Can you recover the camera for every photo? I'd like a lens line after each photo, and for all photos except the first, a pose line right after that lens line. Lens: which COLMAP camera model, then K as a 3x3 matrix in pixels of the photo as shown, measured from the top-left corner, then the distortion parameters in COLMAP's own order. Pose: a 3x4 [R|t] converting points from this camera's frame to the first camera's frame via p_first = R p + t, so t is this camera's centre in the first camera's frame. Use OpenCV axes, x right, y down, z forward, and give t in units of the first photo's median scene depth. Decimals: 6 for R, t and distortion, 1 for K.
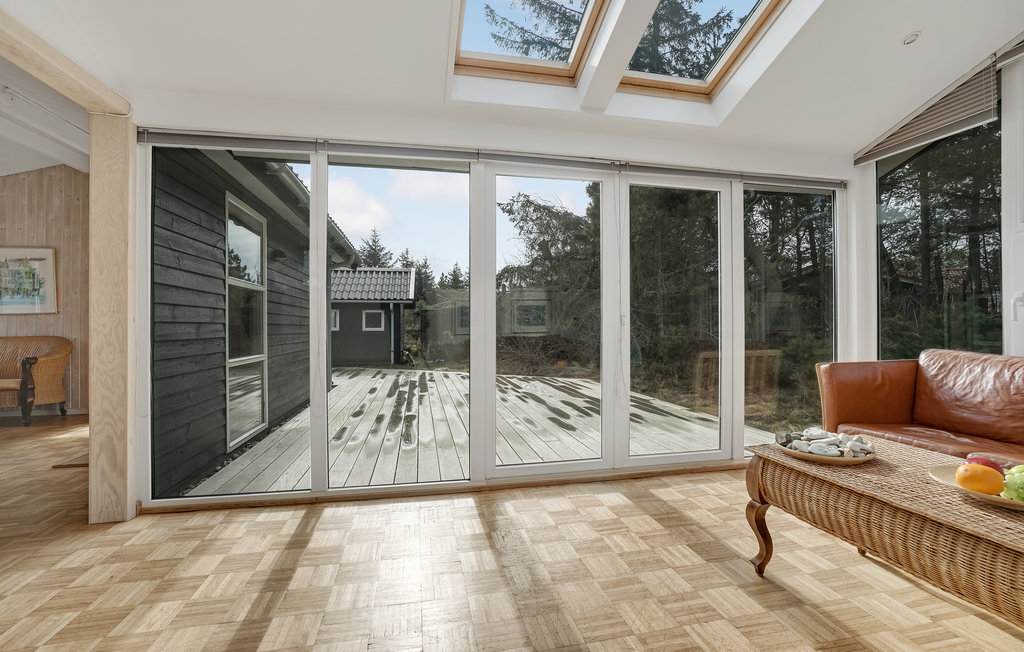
lens RADIAL K [[444.9, 0, 512.0], [0, 444.9, 326.0], [0, 0, 1]] dist [-0.000648, 0.000636]
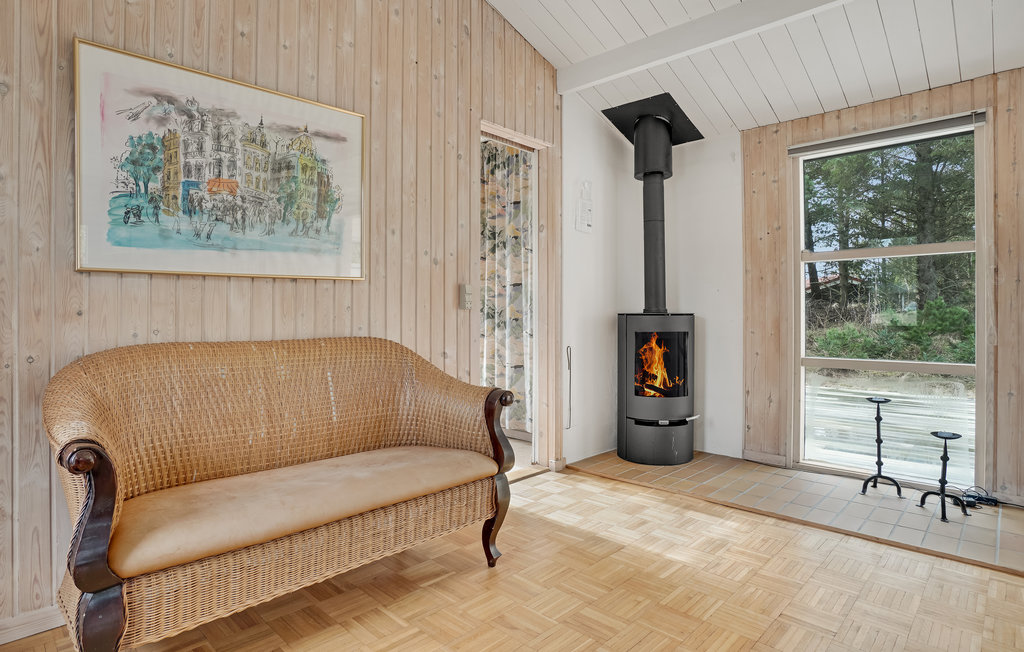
lens RADIAL K [[545.7, 0, 512.7], [0, 545.7, 315.0], [0, 0, 1]] dist [-0.030644, 0.000041]
pose [[0.826625, 0.001038, 0.562752, -1.202029], [-0.000146, 0.999999, -0.001630, 0.004084], [-0.562753, 0.001265, 0.826624, 0.528536]]
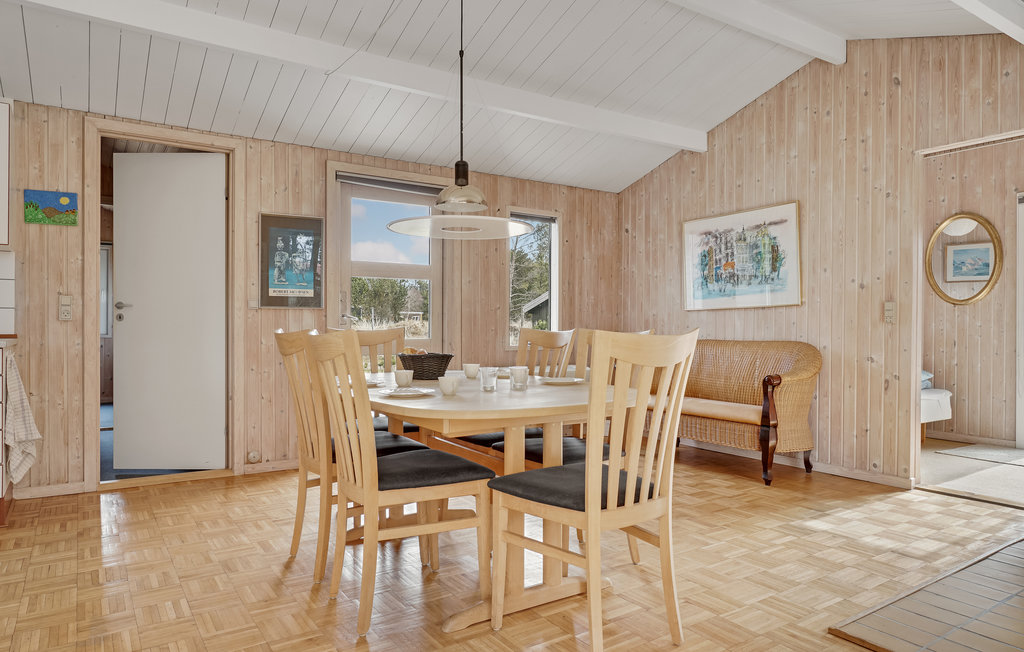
lens RADIAL K [[643.8, 0, 512.0], [0, 643.8, 326.0], [0, 0, 1]] dist [-0.028122, 0.001776]
pose [[0.384779, -0.000042, -0.923009, -0.355440], [-0.005739, 0.999981, -0.002438, 0.005471], [0.922991, 0.006235, 0.384771, 0.286010]]
